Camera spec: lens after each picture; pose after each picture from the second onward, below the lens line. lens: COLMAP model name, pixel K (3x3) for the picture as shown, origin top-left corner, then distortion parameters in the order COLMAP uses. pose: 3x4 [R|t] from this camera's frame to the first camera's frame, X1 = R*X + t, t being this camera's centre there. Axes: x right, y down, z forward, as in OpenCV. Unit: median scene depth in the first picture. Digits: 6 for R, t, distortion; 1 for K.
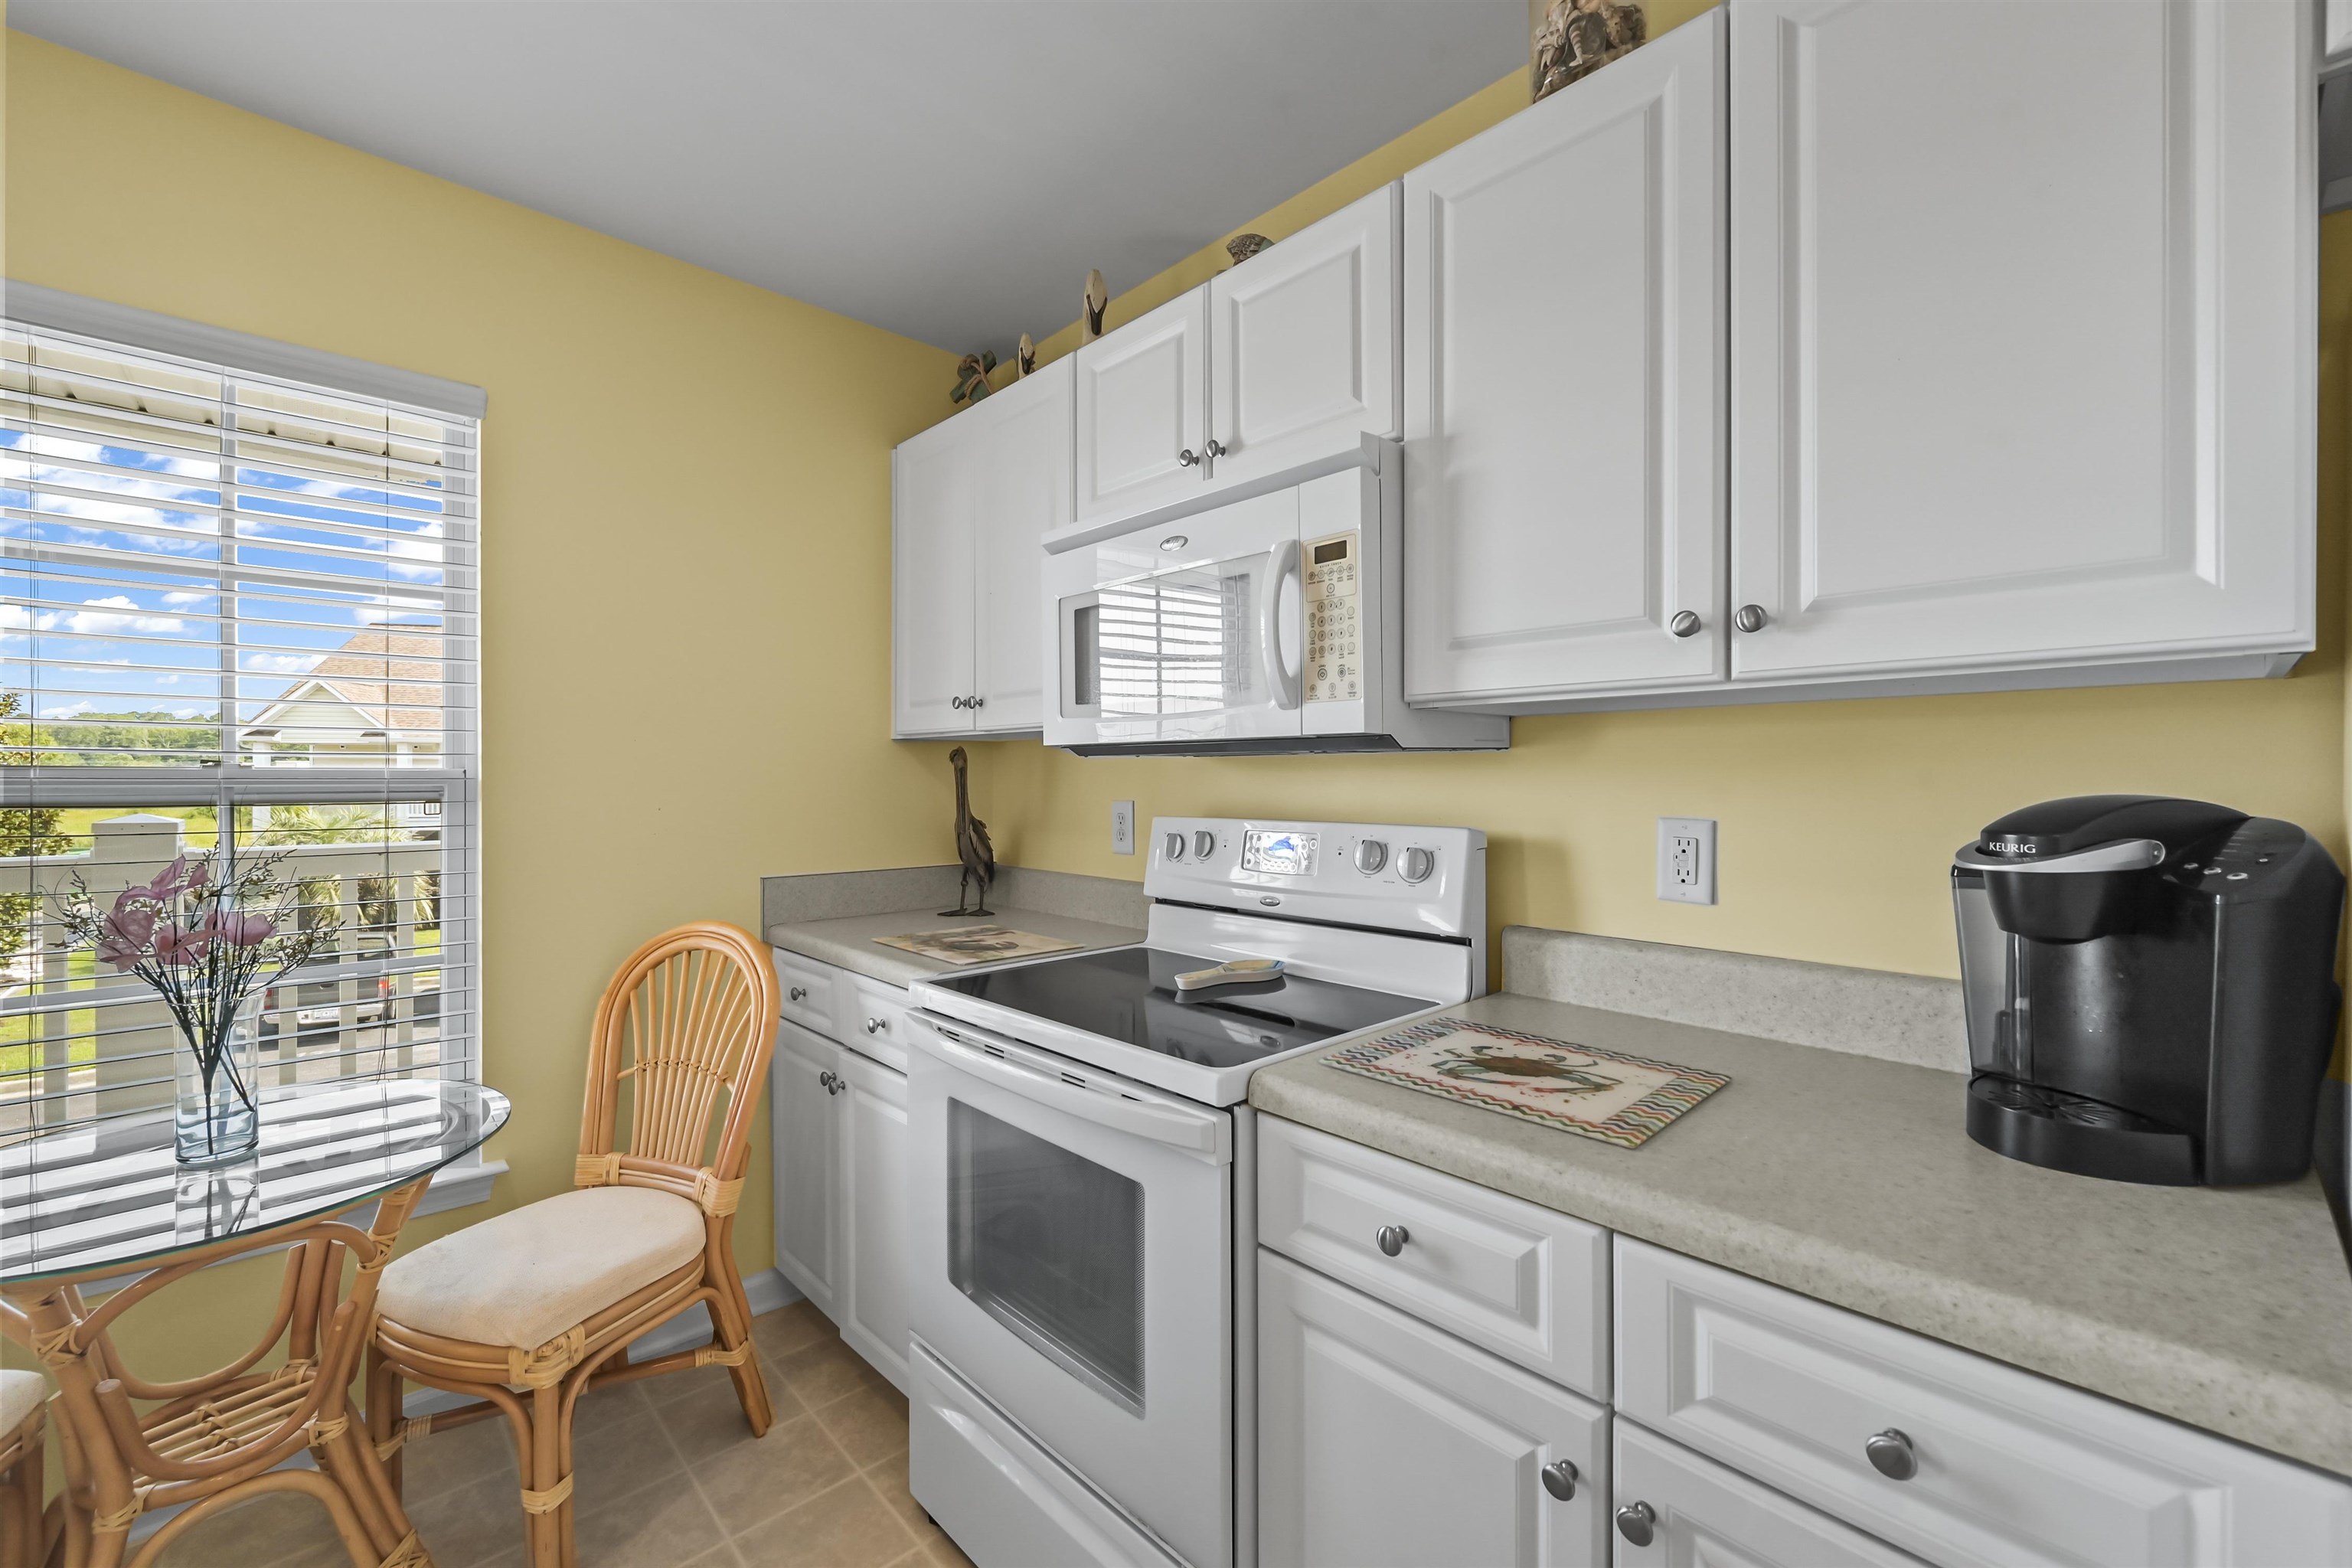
lens RADIAL K [[957.6, 0, 1175.4], [0, 957.6, 781.4], [0, 0, 1]] dist [0.000152, 0.000484]
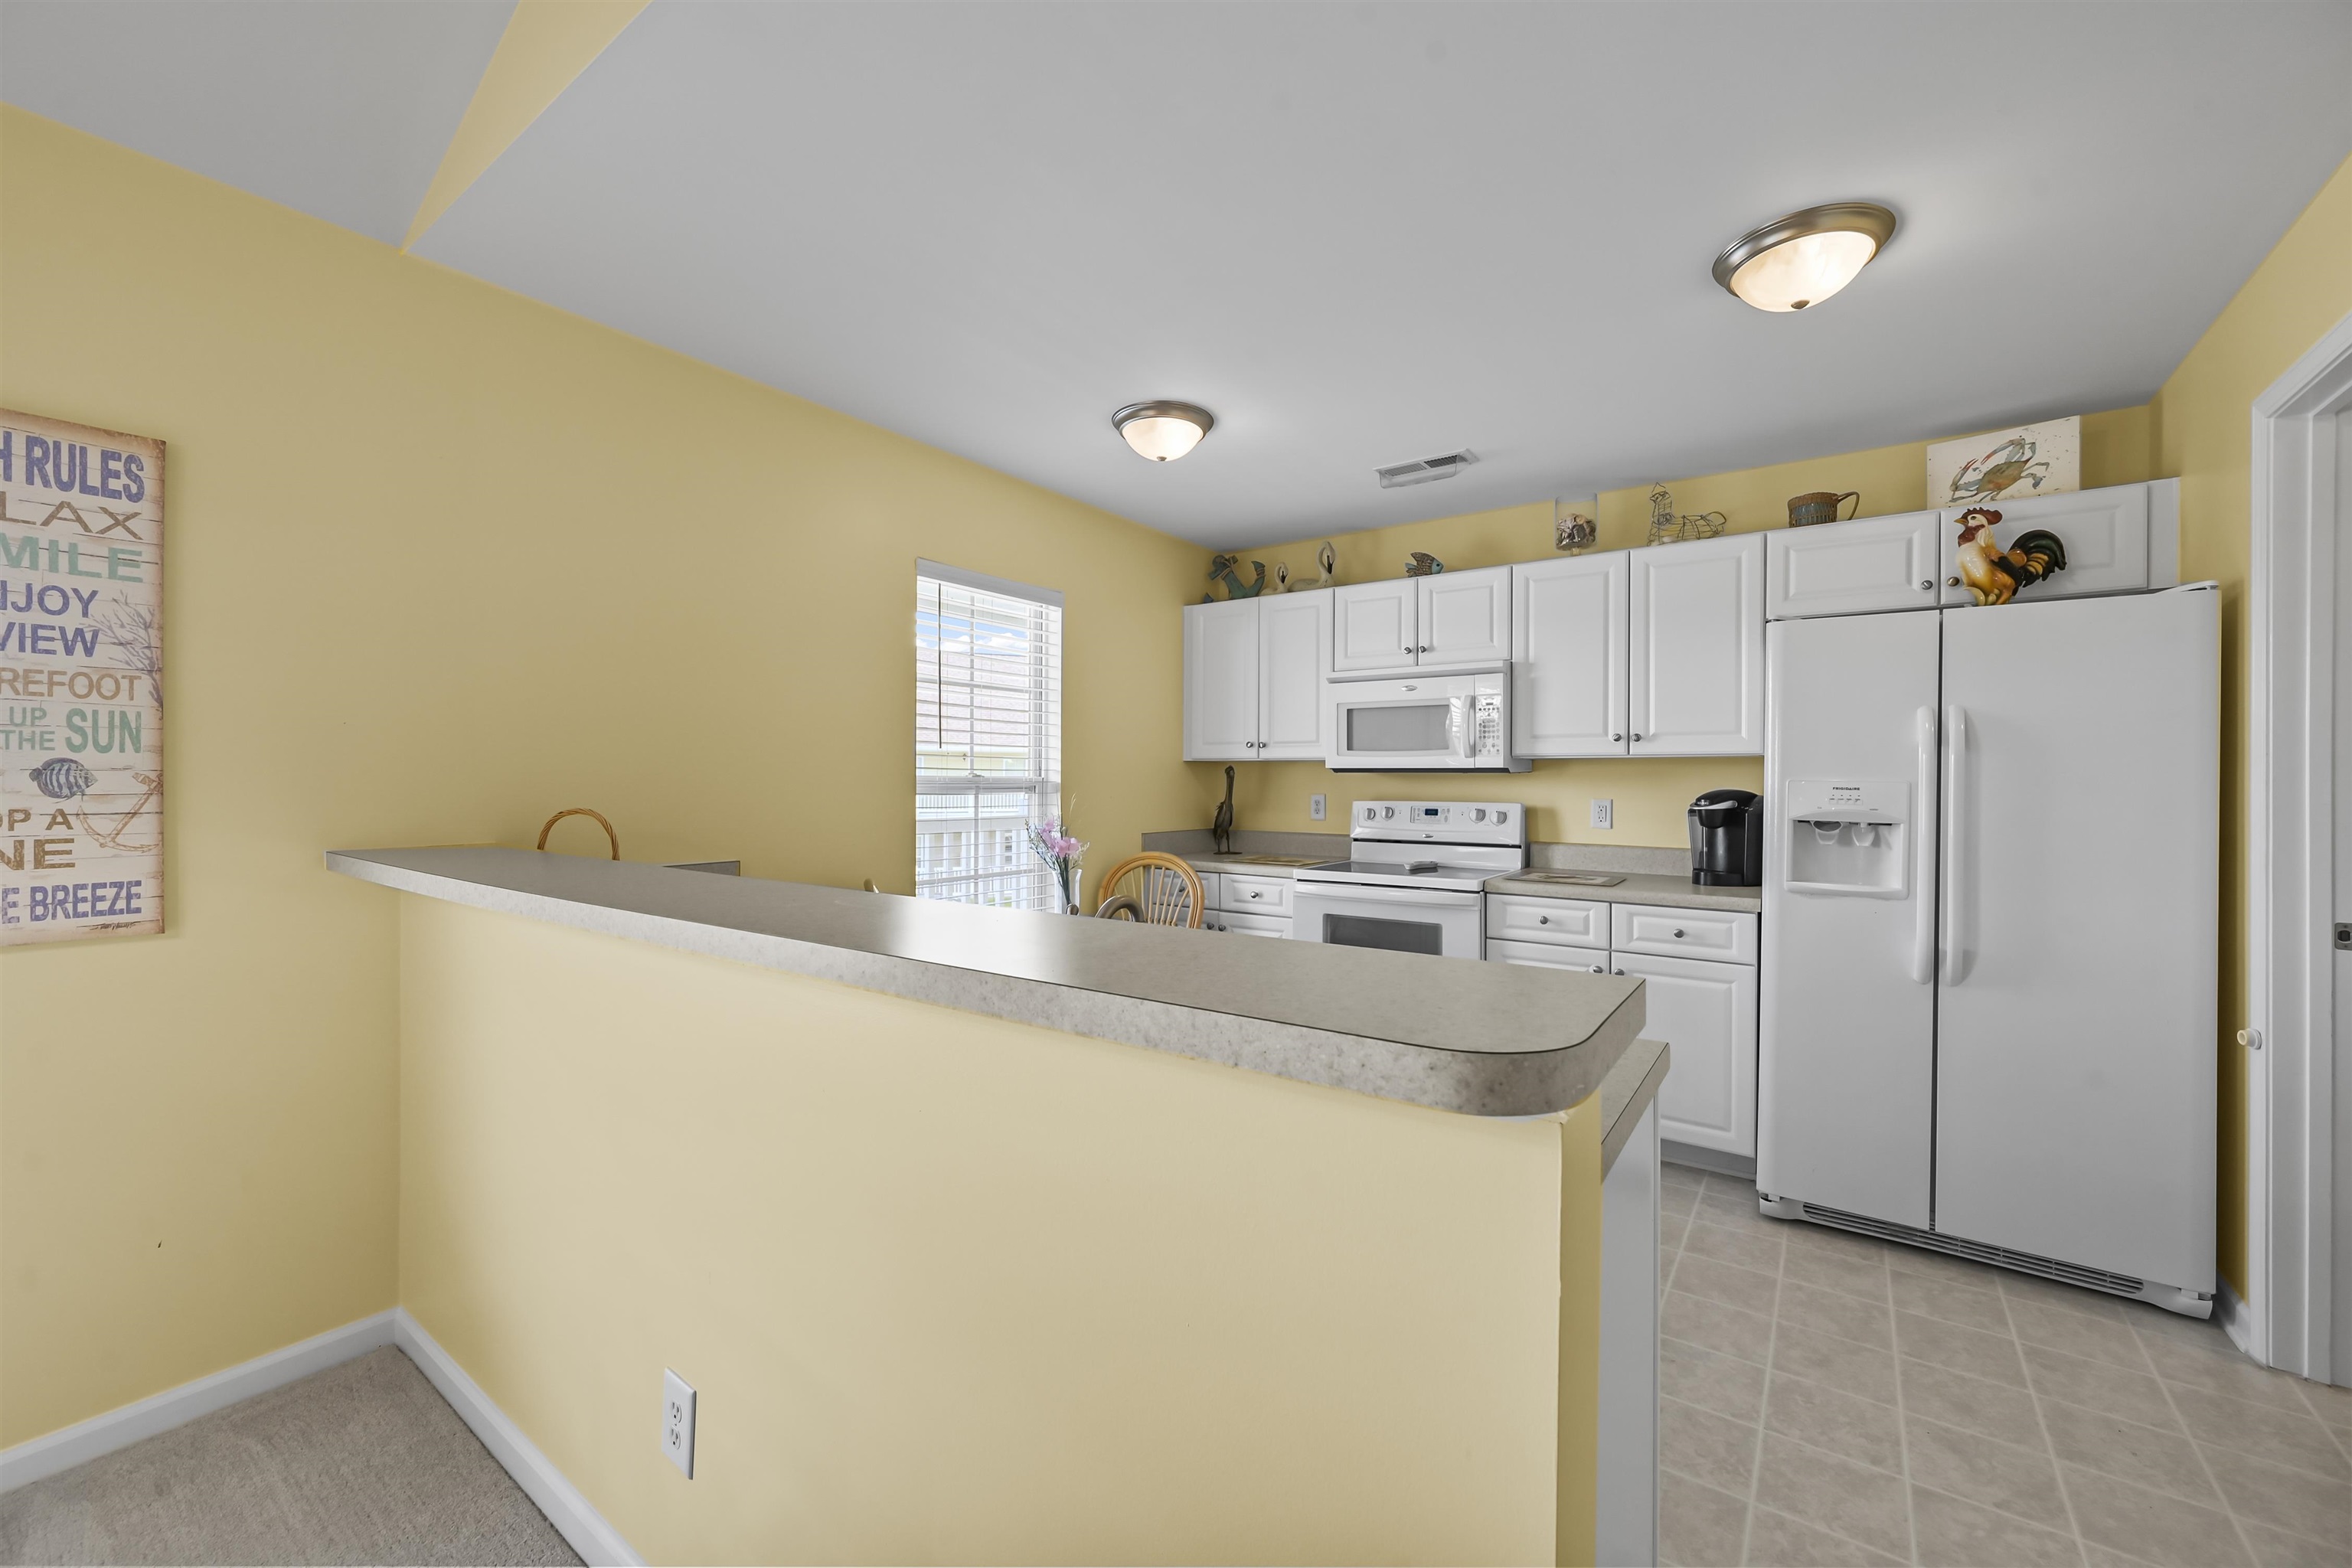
lens RADIAL K [[924.8, 0, 1174.0], [0, 924.8, 782.3], [0, 0, 1]] dist [0.000530, -0.000037]
pose [[0.981028, 0.005790, 0.193779, -1.266531], [-0.005596, 0.999983, -0.001549, 0.001563], [-0.193784, 0.000435, 0.981044, -1.464343]]
